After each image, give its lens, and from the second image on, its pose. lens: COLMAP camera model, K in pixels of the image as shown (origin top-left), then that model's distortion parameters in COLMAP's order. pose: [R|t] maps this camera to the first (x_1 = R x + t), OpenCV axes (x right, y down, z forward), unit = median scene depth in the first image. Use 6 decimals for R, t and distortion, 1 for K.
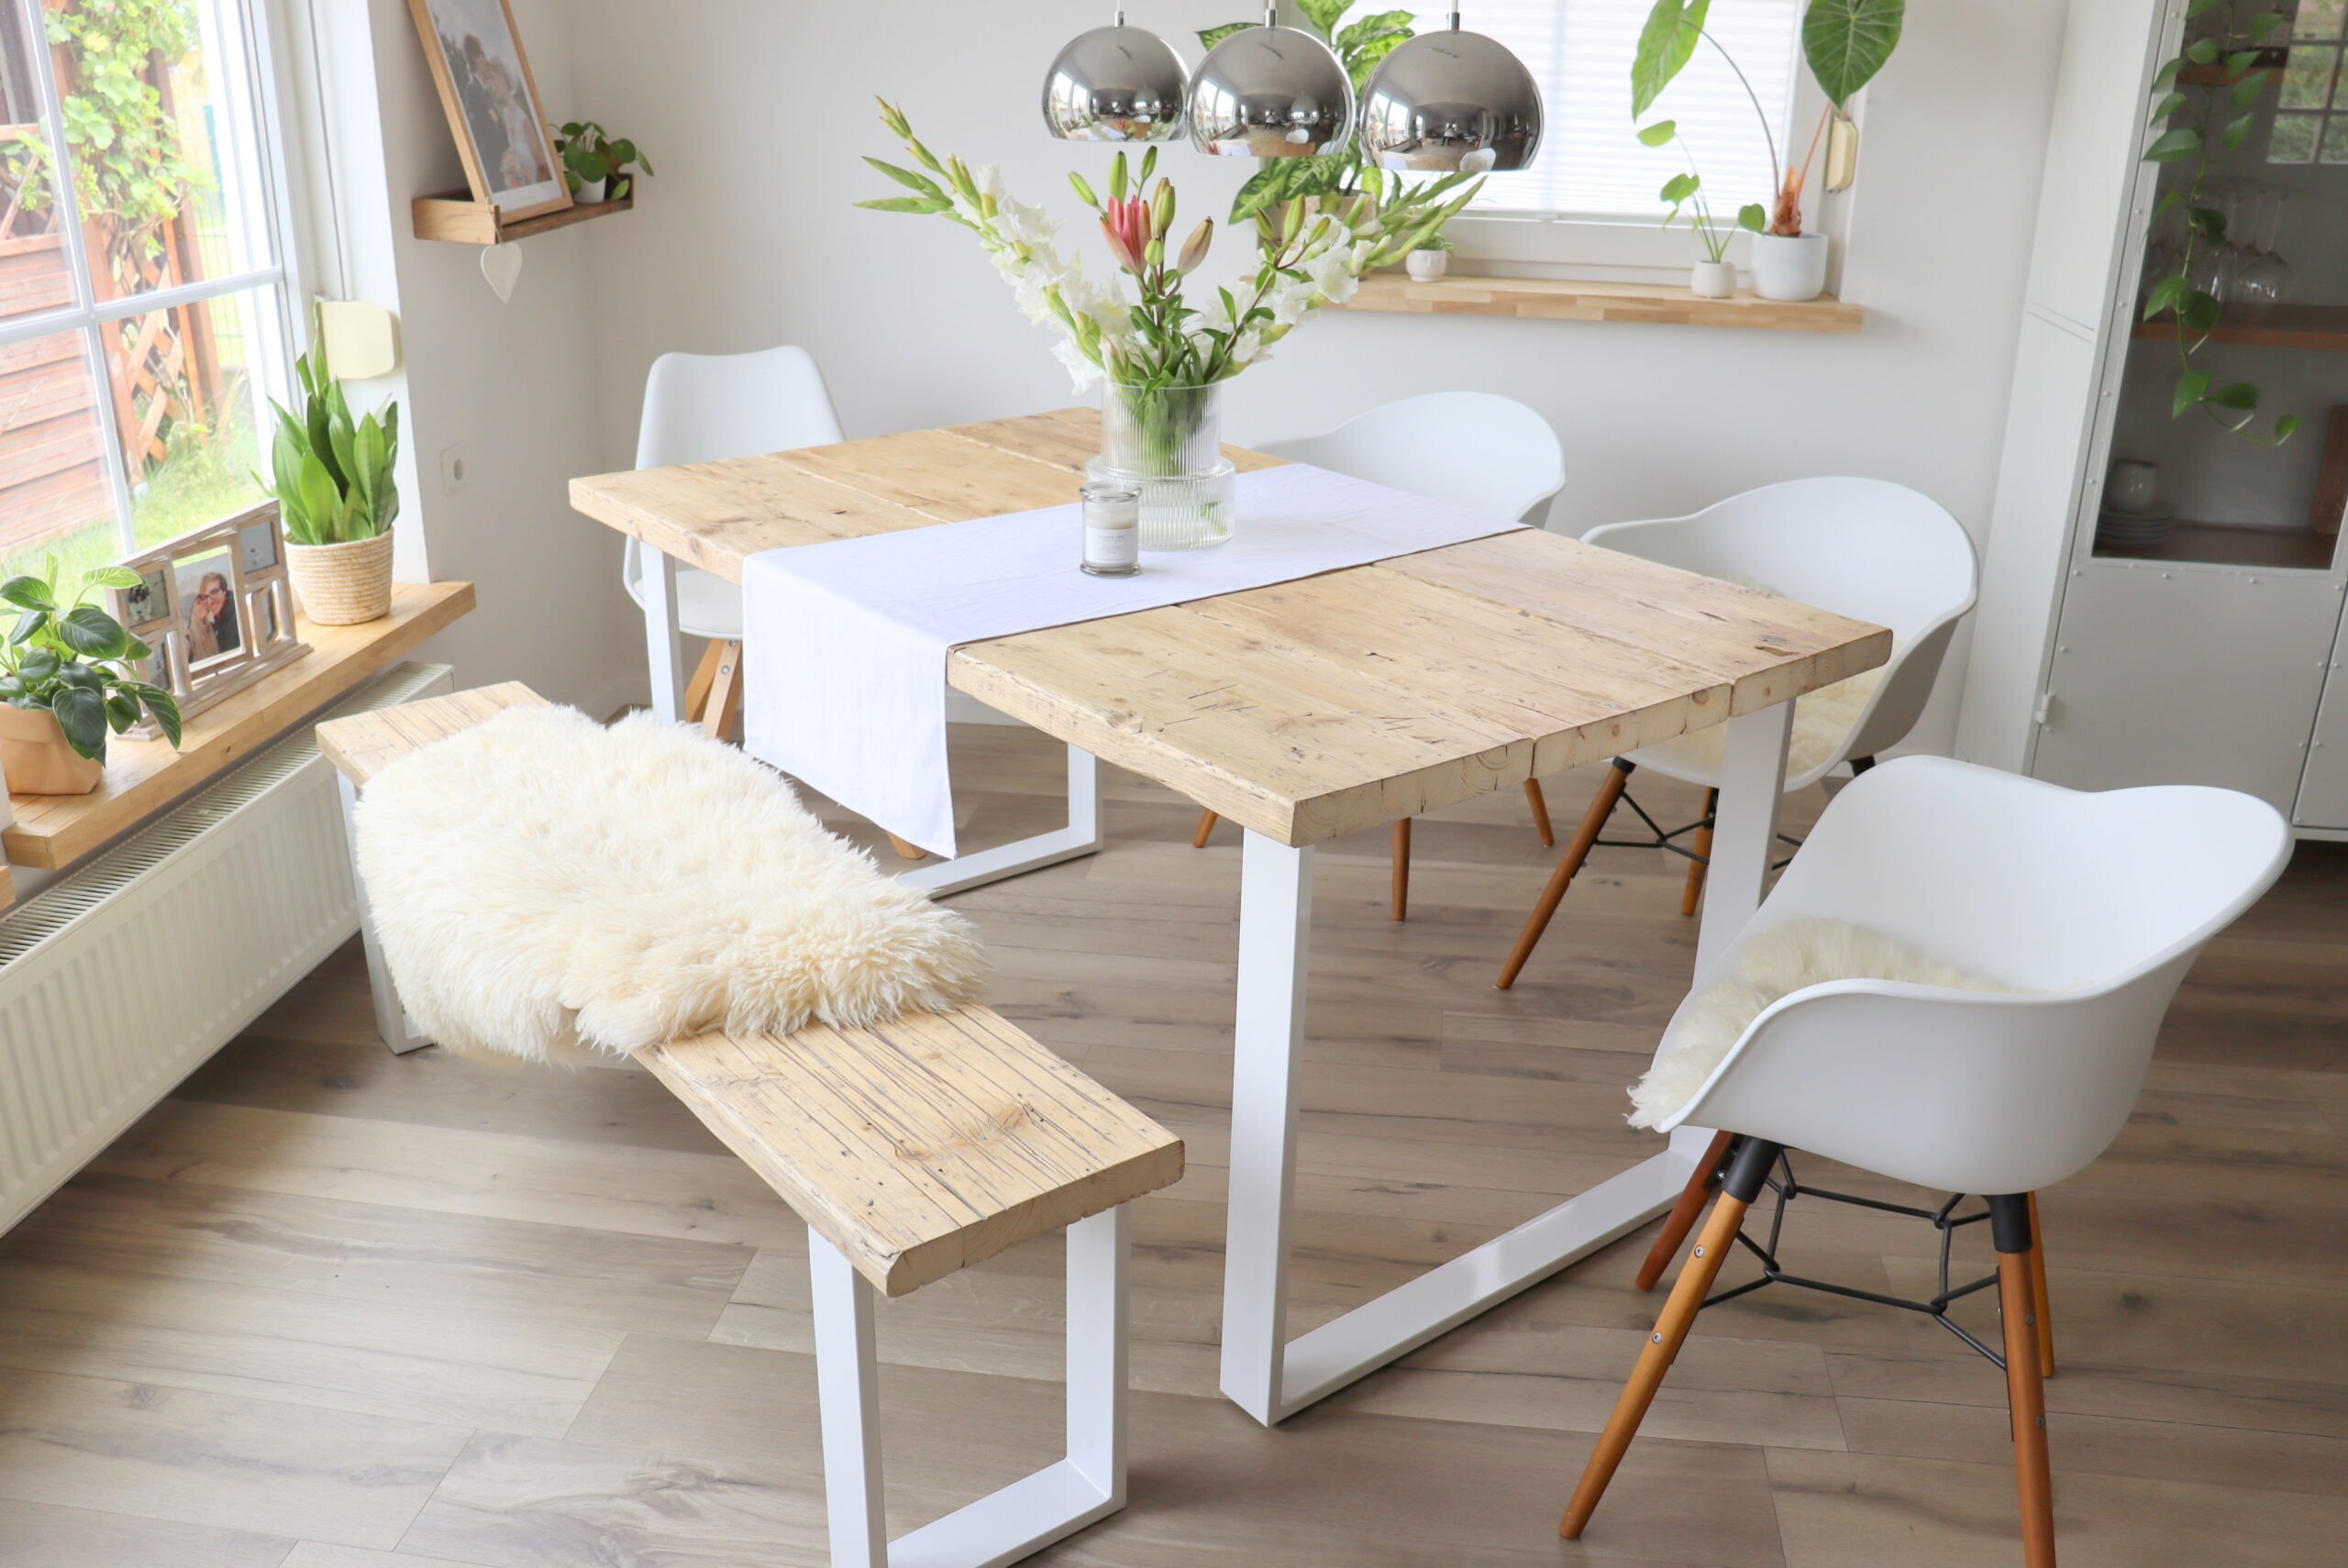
lens RADIAL K [[1999.5, 0, 1185.3], [0, 1999.5, 784.0], [0, 0, 1]] dist [-0.162186, 0.124884]
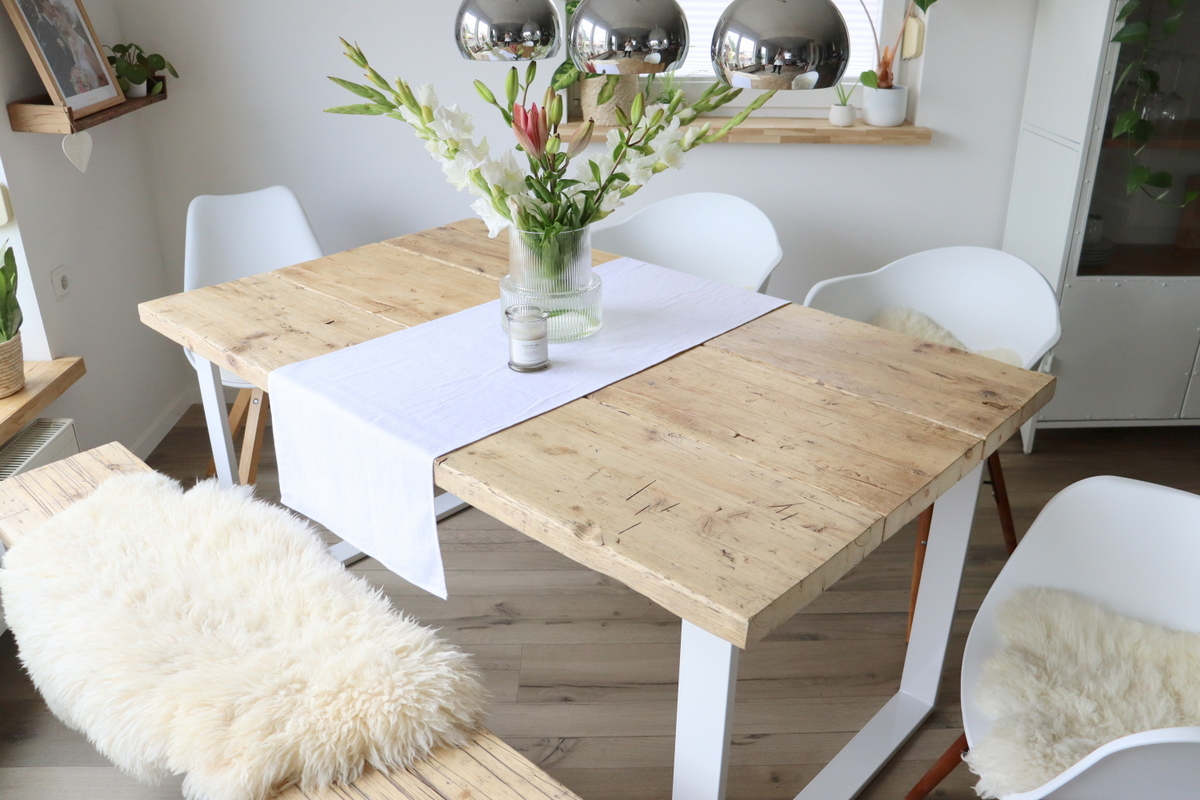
lens RADIAL K [[1022.0, 0, 636.5], [0, 1022.0, 425.2], [0, 0, 1]] dist [-0.162186, 0.124884]
pose [[0.987838, -0.078247, 0.134362, -0.062658], [0.068372, 0.994714, 0.076608, -0.113642], [-0.139646, -0.066490, 0.987967, 0.256697]]
